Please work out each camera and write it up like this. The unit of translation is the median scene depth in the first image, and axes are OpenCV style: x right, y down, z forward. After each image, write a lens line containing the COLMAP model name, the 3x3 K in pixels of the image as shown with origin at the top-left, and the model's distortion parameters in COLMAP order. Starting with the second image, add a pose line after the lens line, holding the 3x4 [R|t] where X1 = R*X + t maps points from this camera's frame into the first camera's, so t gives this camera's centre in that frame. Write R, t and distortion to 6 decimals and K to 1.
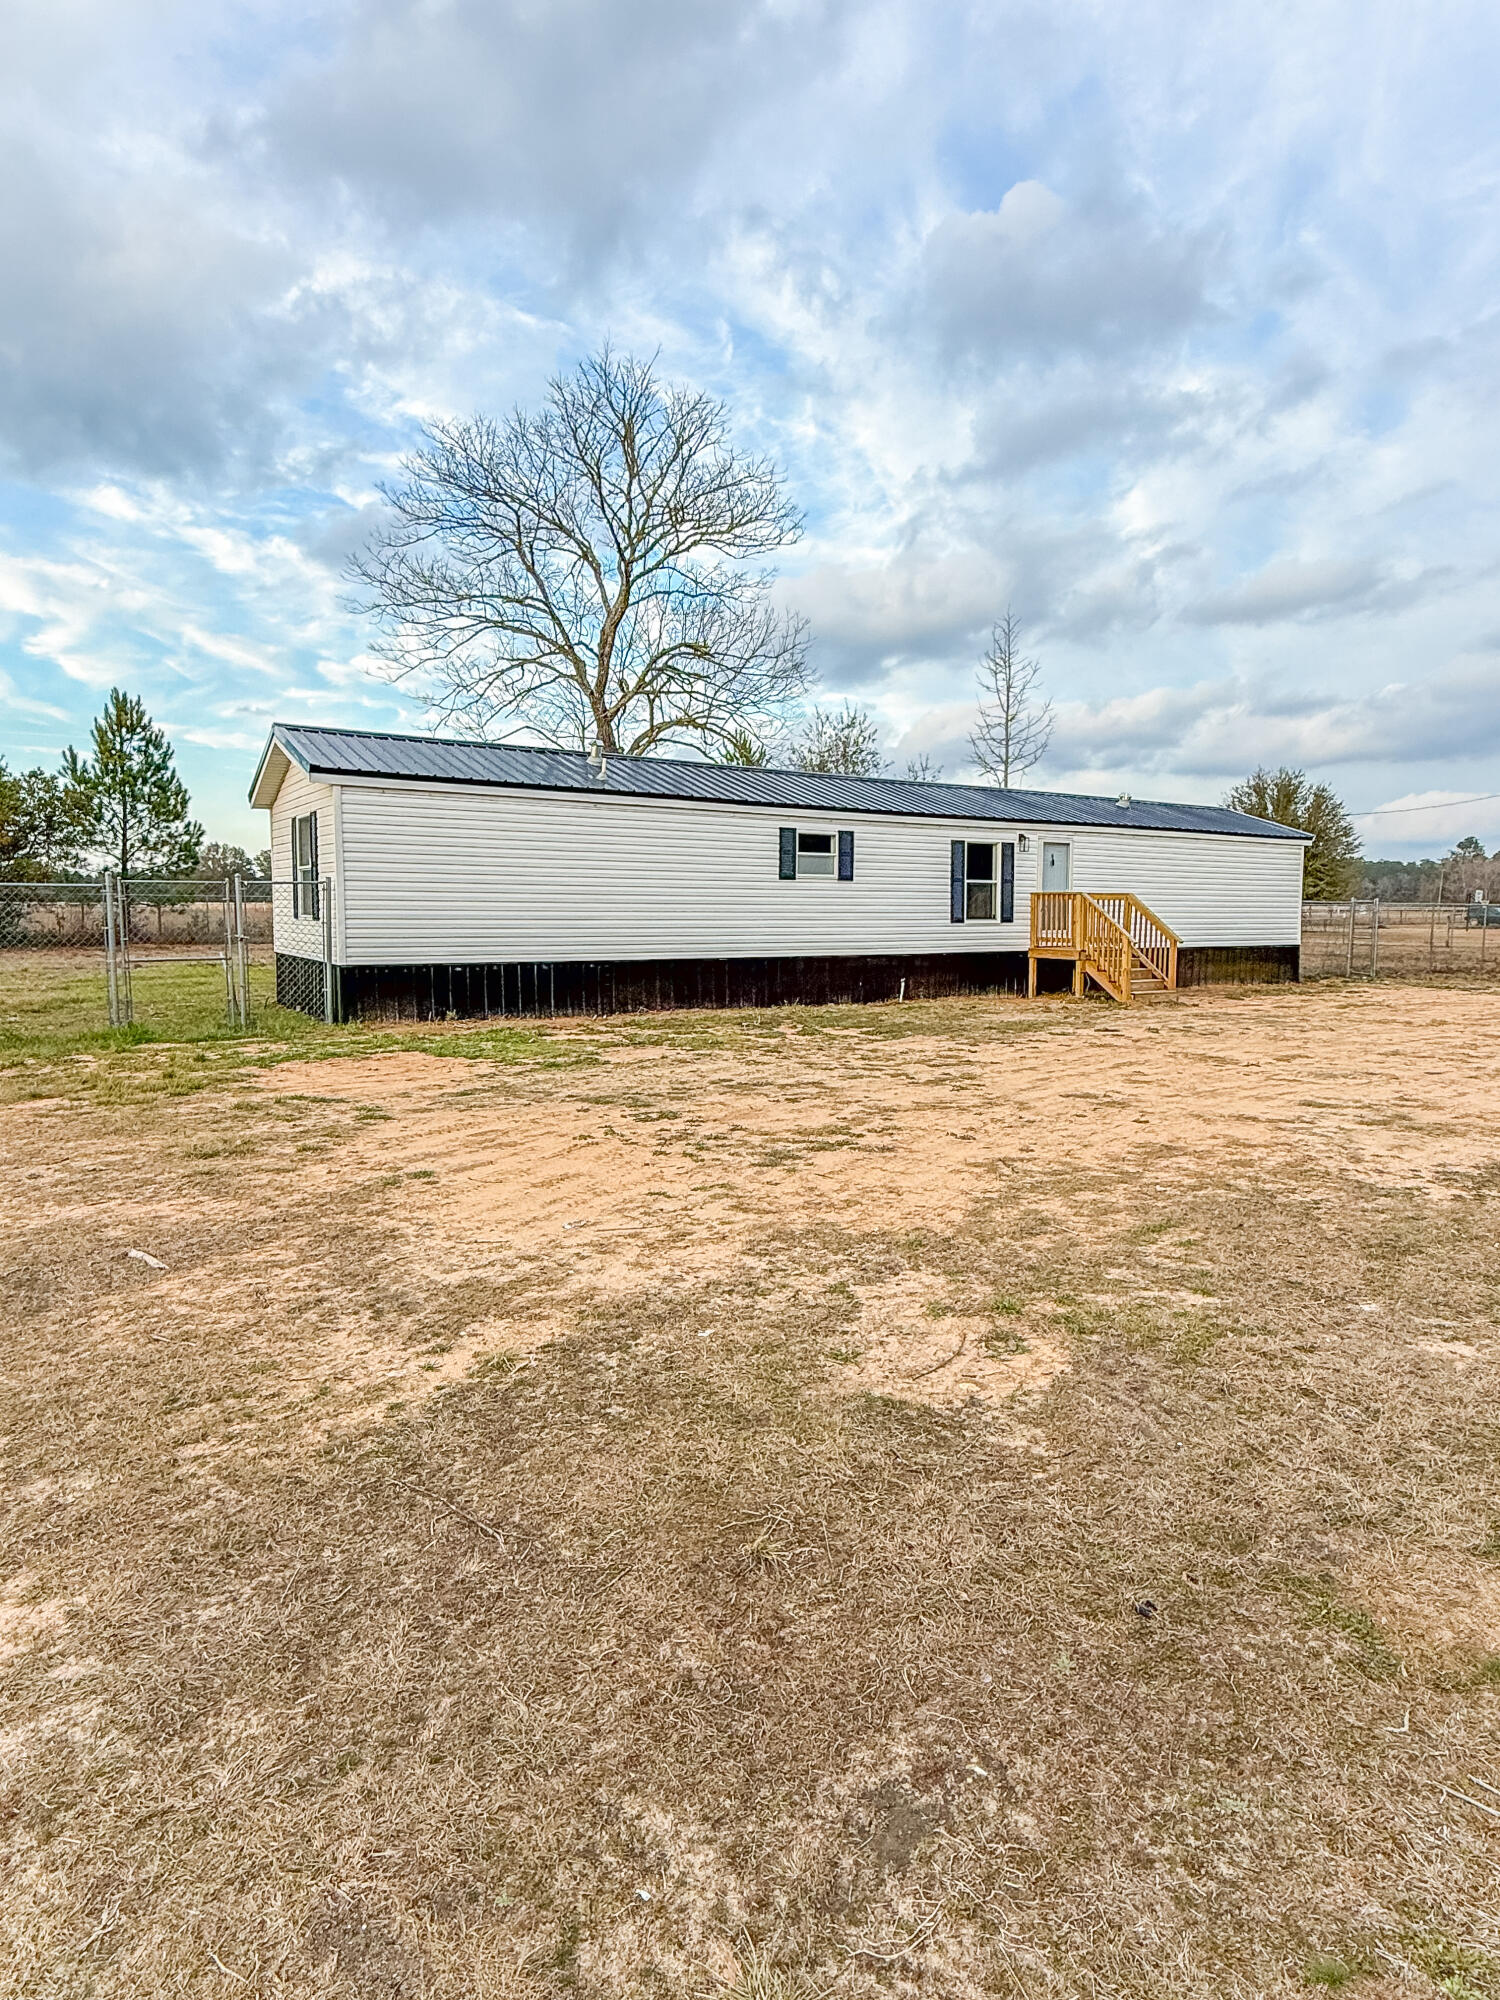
lens RADIAL K [[1106.2, 0, 750.0], [0, 1106.2, 1000.0], [0, 0, 1]] dist [-0.002221, -0.000338]
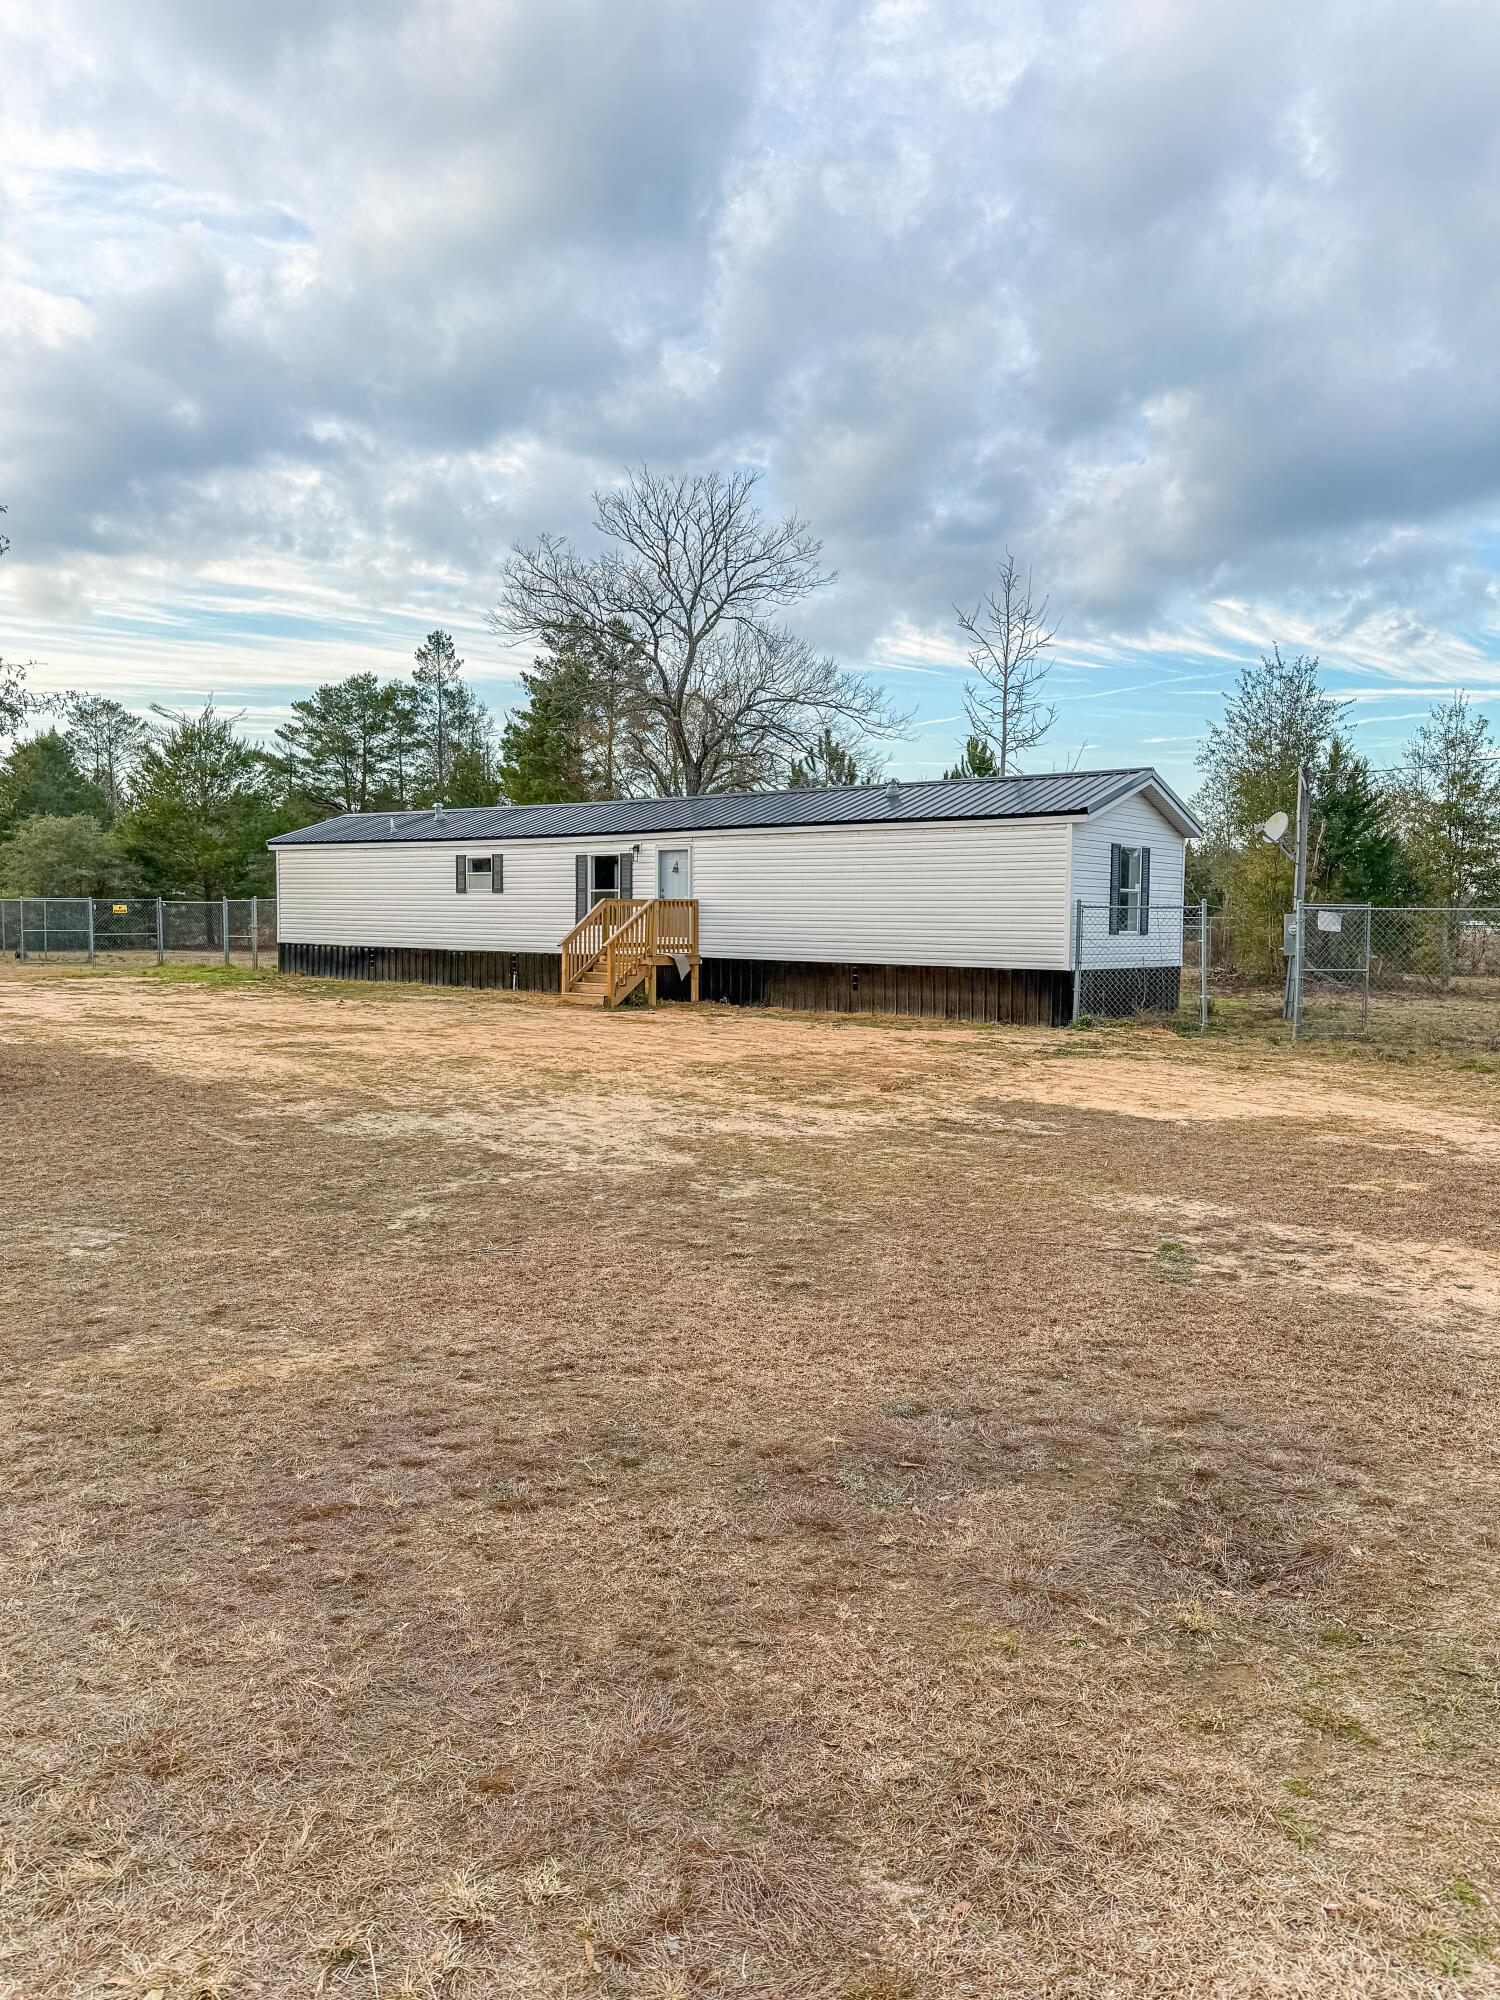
lens RADIAL K [[1521.9, 0, 750.0], [0, 1521.9, 1000.0], [0, 0, 1]] dist [0.037214, -0.002253]
pose [[0.302682, 0.053293, -0.951601, 1.696445], [-0.082766, 0.996133, 0.029461, -0.055307], [0.949491, 0.069843, 0.305922, 0.680901]]
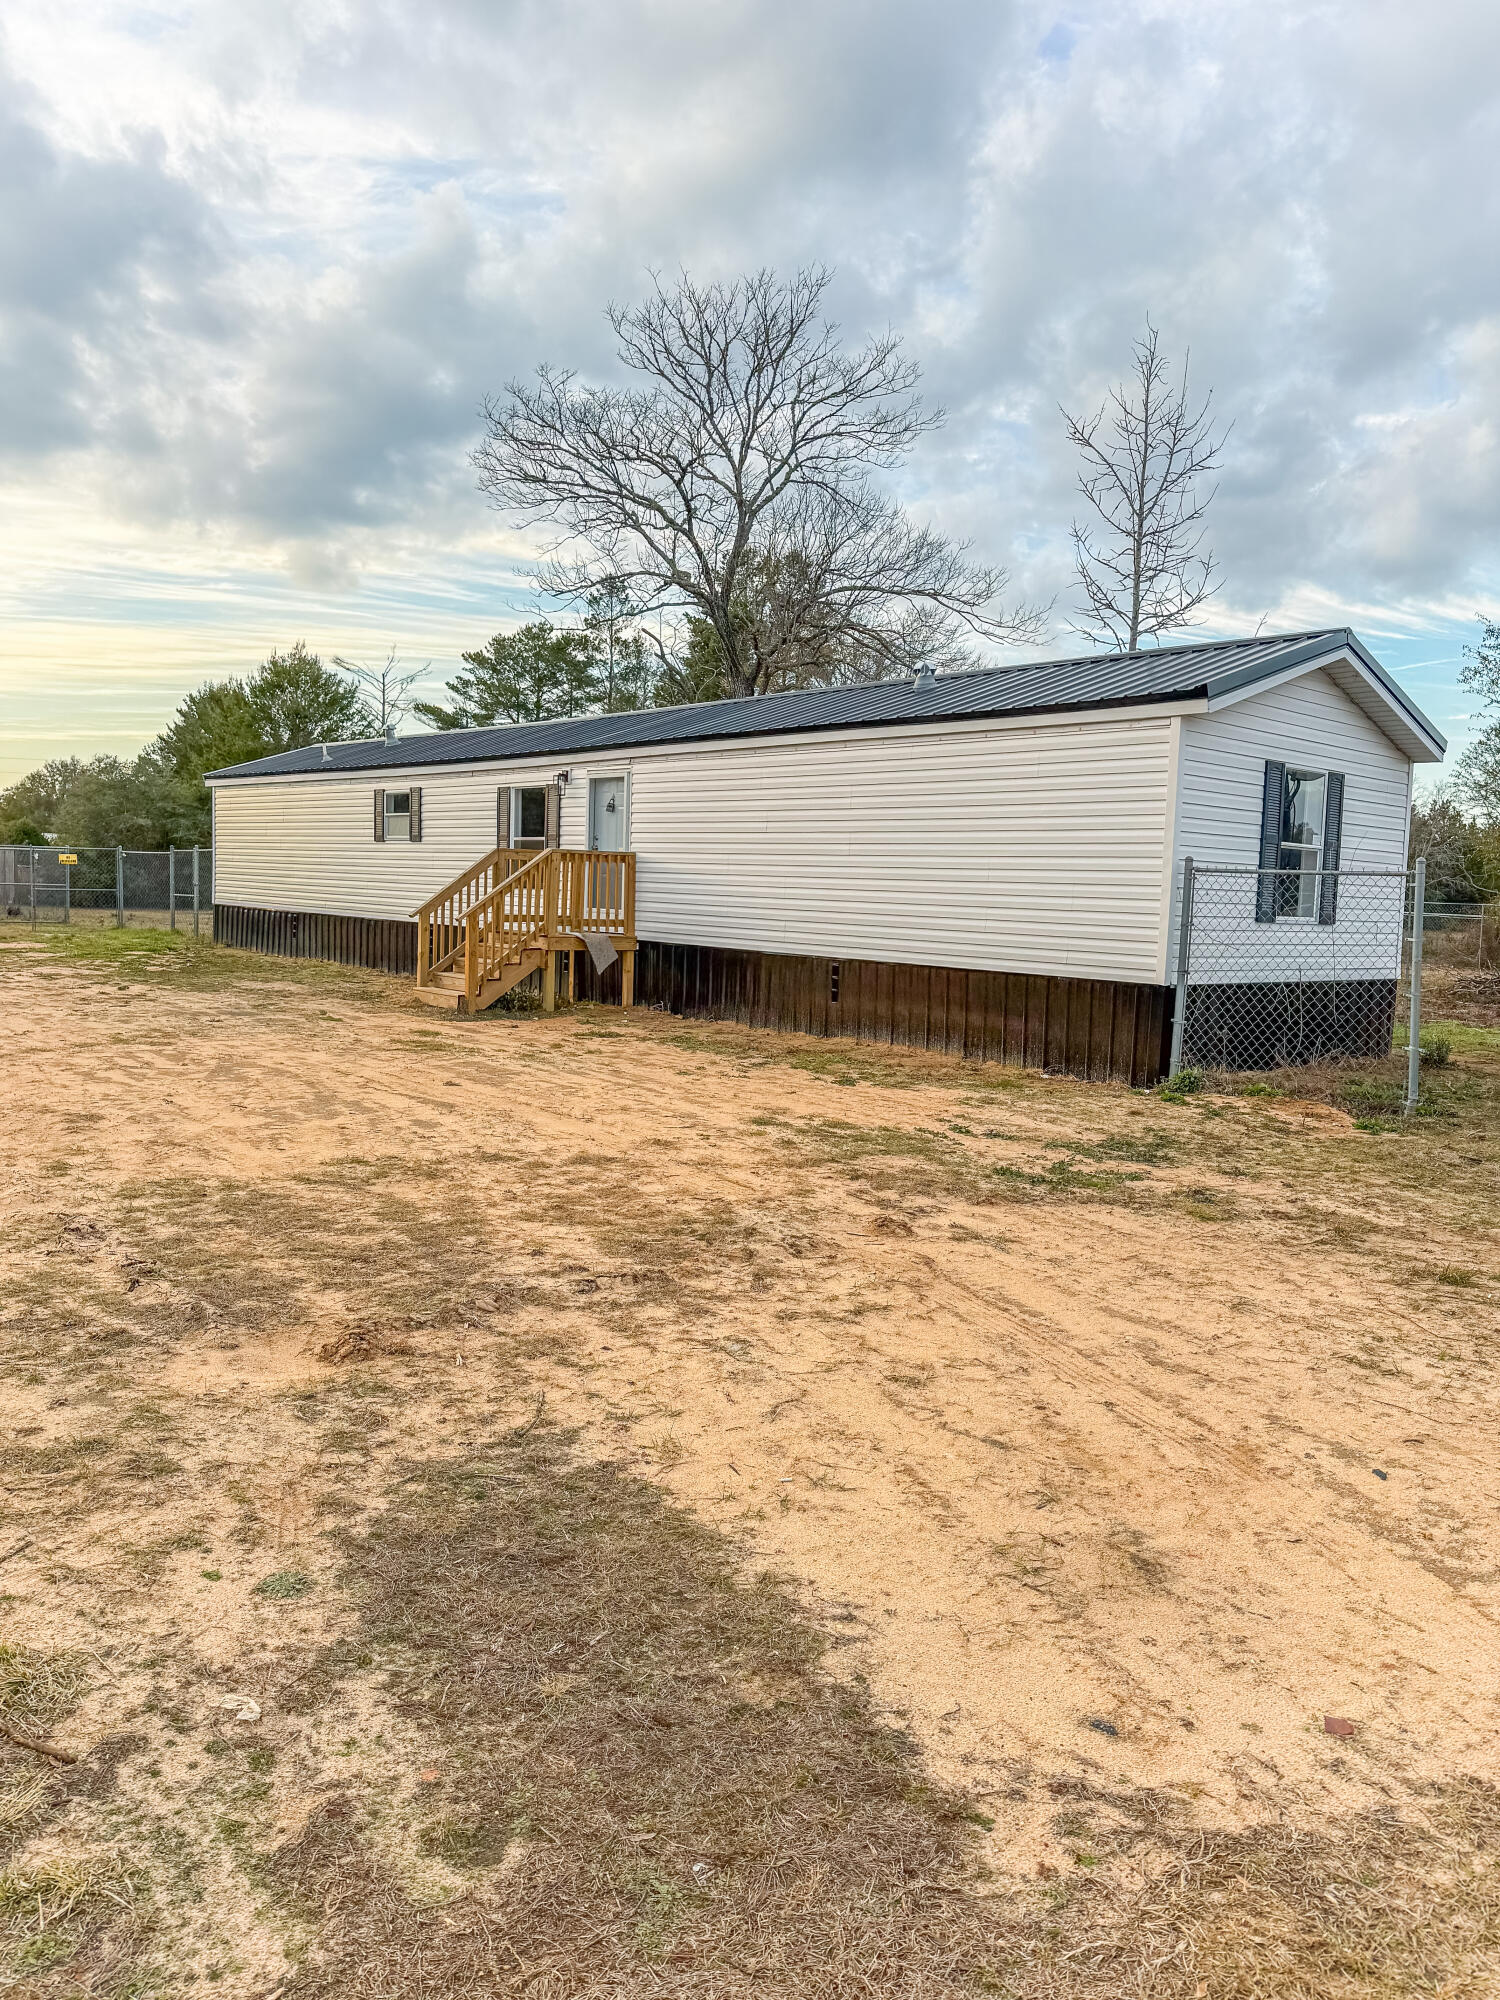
lens RADIAL K [[1494.4, 0, 753.0], [0, 1494.4, 1029.6], [0, 0, 1]] dist [0.047297, -0.002439]
pose [[0.140610, 0.097079, -0.985294, 1.257206], [-0.109401, 0.990610, 0.081990, -0.078300], [0.984002, 0.096263, 0.149910, 1.007852]]
